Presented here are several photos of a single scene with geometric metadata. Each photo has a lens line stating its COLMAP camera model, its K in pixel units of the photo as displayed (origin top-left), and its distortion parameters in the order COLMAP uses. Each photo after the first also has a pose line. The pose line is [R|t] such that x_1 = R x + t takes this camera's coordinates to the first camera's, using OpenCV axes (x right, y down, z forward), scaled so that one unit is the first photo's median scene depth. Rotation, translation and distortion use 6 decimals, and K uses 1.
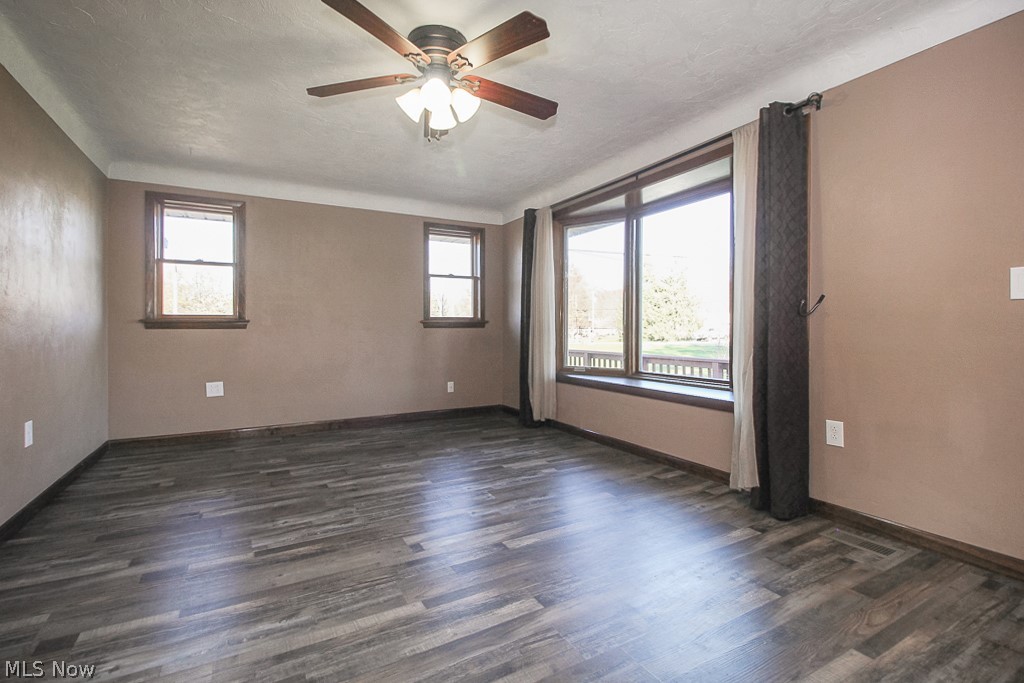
lens RADIAL K [[473.2, 0, 508.8], [0, 473.2, 325.8], [0, 0, 1]] dist [0.002557, -0.000001]
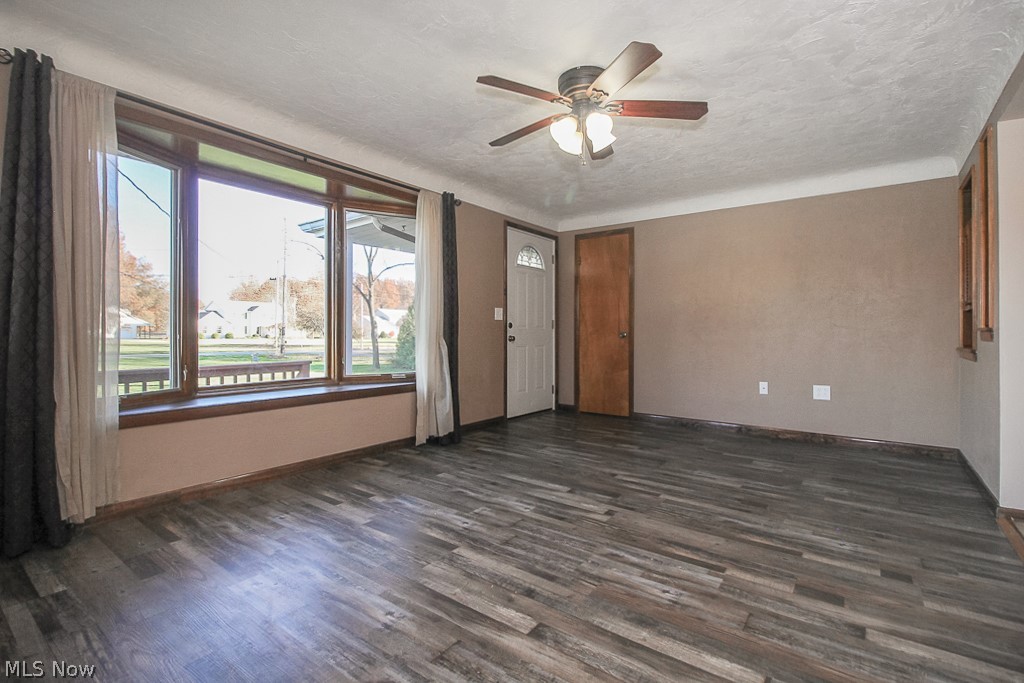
lens RADIAL K [[465.9, 0, 512.0], [0, 465.9, 341.5], [0, 0, 1]] dist [0.001442, 0.000026]
pose [[-0.404817, -0.017350, 0.914233, -0.952162], [-0.002983, 0.999840, 0.017654, 0.013375], [-0.914393, 0.004420, -0.404804, 1.394184]]
